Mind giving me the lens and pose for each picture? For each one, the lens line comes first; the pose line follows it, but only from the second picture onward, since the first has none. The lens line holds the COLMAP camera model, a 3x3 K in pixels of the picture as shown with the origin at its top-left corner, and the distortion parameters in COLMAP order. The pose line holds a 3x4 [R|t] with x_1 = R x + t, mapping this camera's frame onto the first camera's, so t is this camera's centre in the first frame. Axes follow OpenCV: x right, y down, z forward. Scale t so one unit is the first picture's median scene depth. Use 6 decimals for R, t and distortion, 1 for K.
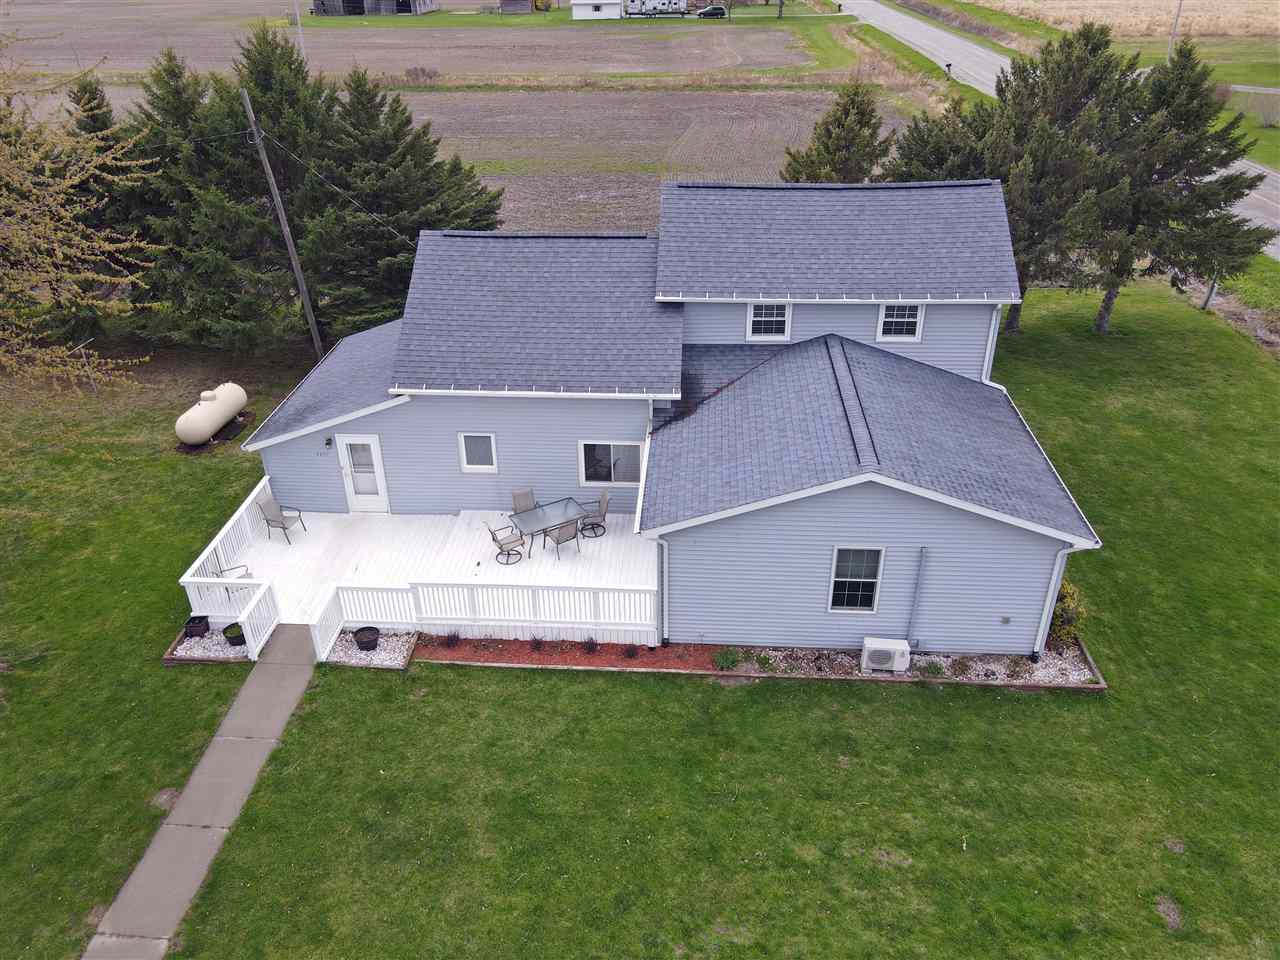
lens RADIAL K [[943.5, 0, 626.7], [0, 943.5, 477.5], [0, 0, 1]] dist [0.006721, 0.002711]
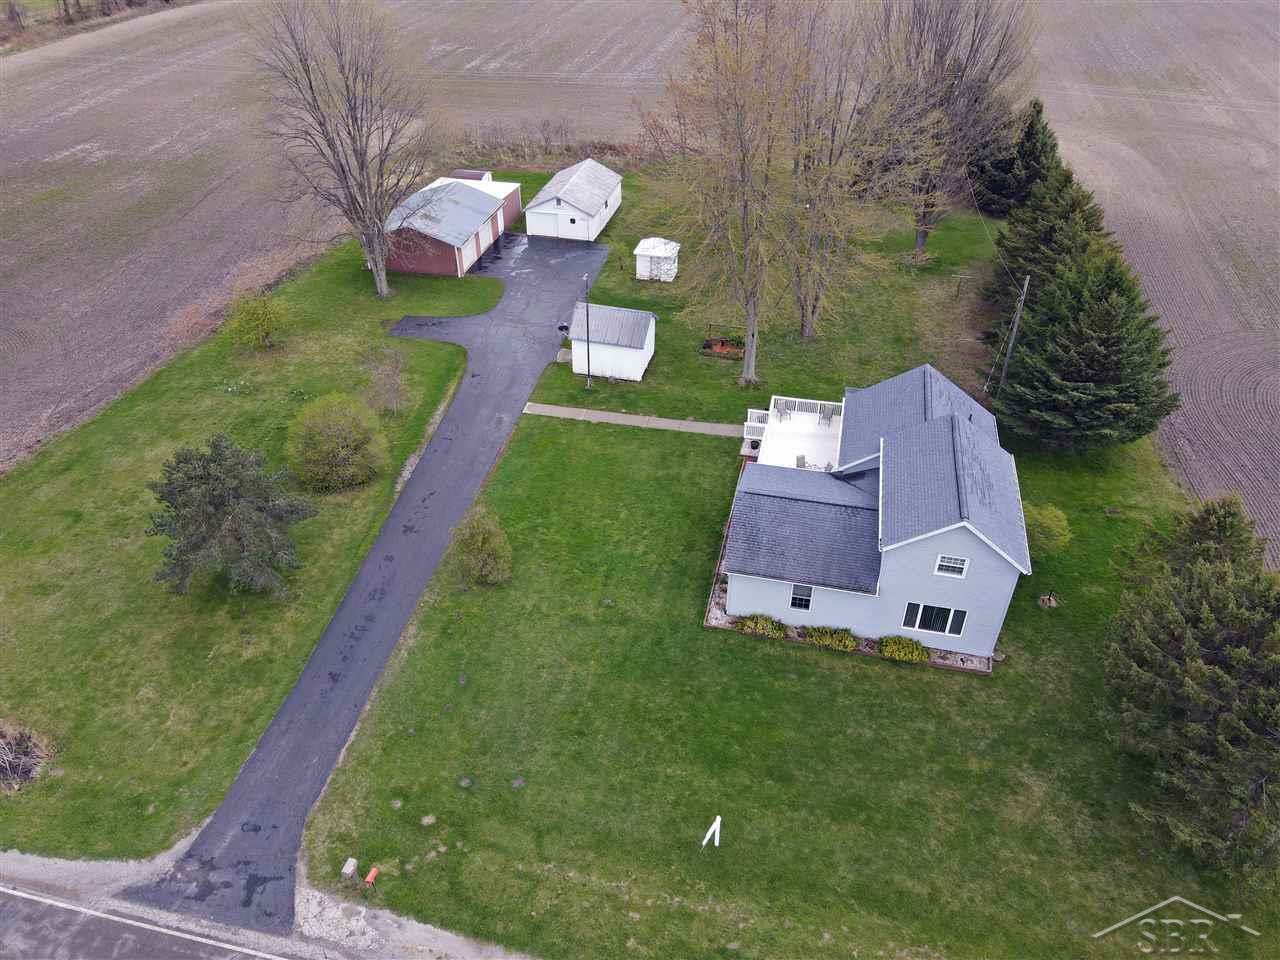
lens RADIAL K [[938.5, 0, 629.3], [0, 938.5, 478.4], [0, 0, 1]] dist [0.016305, 0.000441]
pose [[-0.152328, 0.604229, -0.782115, 1.952859], [-0.482431, 0.645211, 0.592422, -1.195829], [0.862587, 0.467559, 0.193215, 0.188059]]
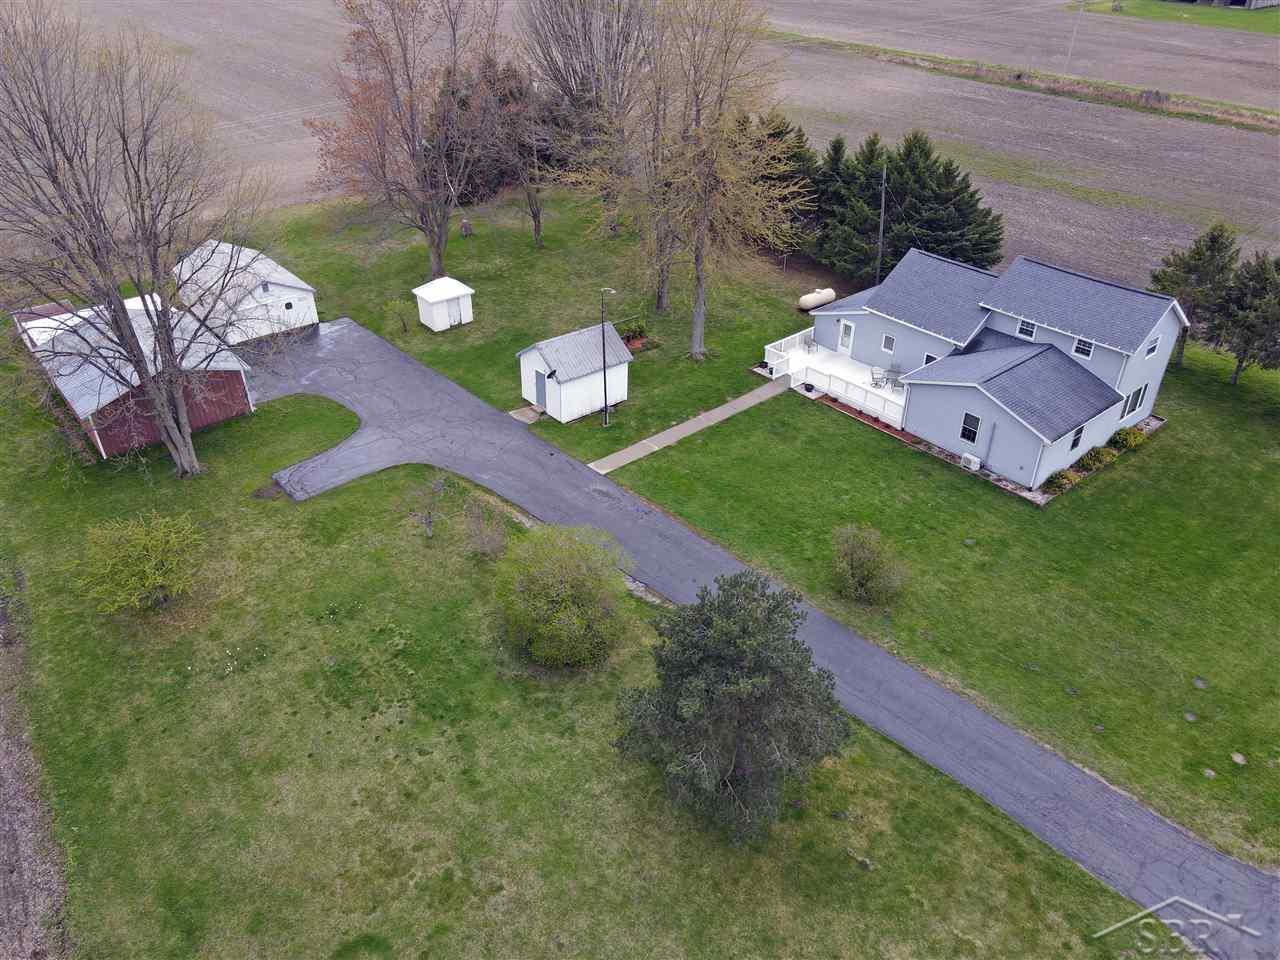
lens RADIAL K [[938.5, 0, 629.3], [0, 938.5, 478.4], [0, 0, 1]] dist [0.016305, 0.000441]
pose [[0.696474, 0.405345, -0.592131, 1.062572], [-0.362426, 0.910897, 0.197265, 0.059037], [0.619331, 0.077213, 0.781324, -1.410084]]
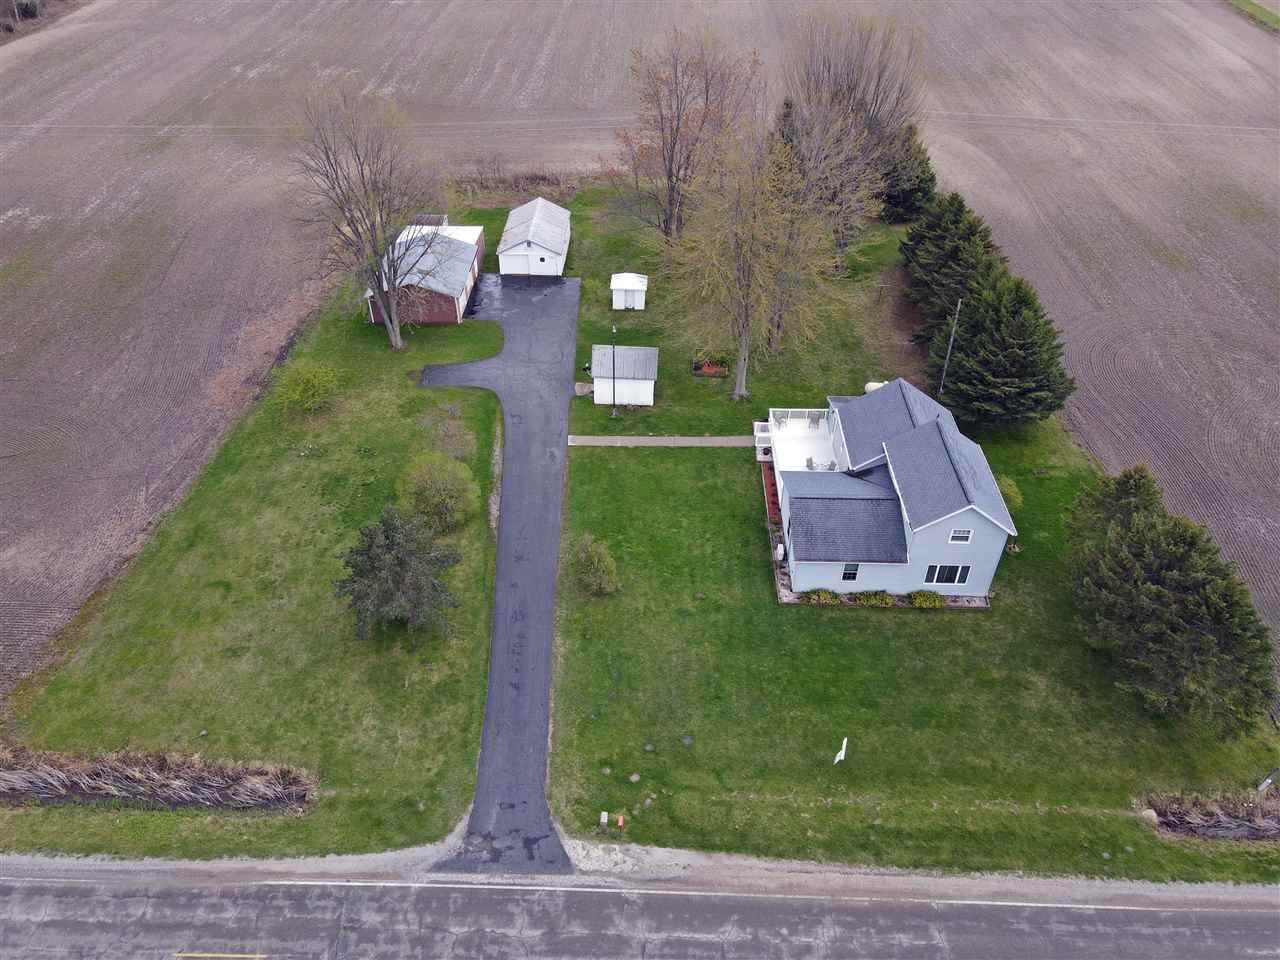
lens RADIAL K [[941.5, 0, 627.4], [0, 941.5, 477.0], [0, 0, 1]] dist [-0.000833, 0.031216]
pose [[0.048618, 0.641699, -0.765414, 2.345840], [-0.492986, 0.681890, 0.540361, -1.348098], [0.868678, 0.351067, 0.349500, -0.603606]]
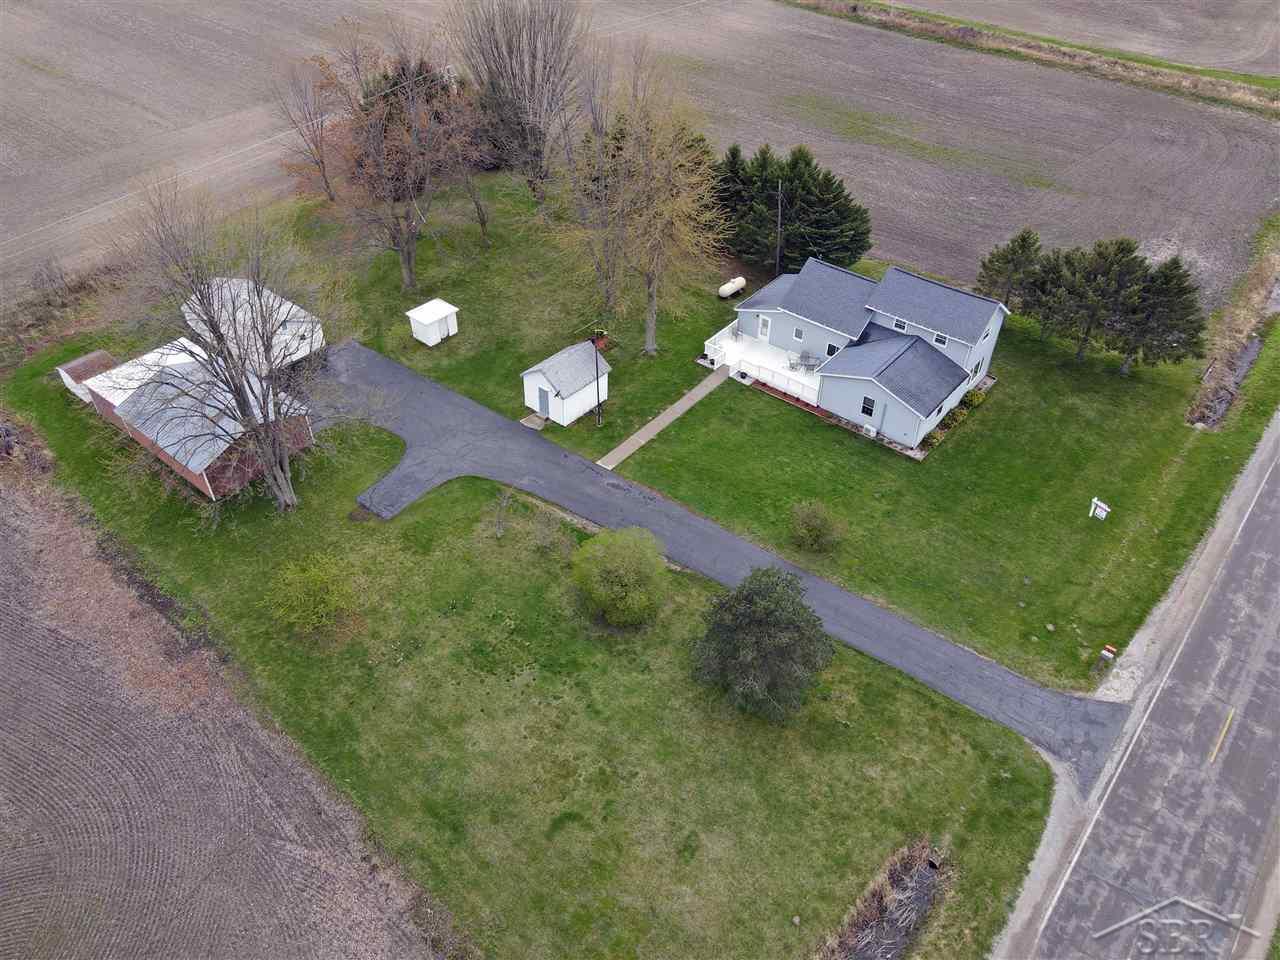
lens RADIAL K [[943.5, 0, 626.7], [0, 943.5, 477.5], [0, 0, 1]] dist [0.006721, 0.002711]
pose [[0.815832, 0.393675, -0.423601, 1.013662], [-0.299927, 0.914334, 0.272097, -0.311453], [0.494431, -0.094936, 0.864017, -2.309485]]
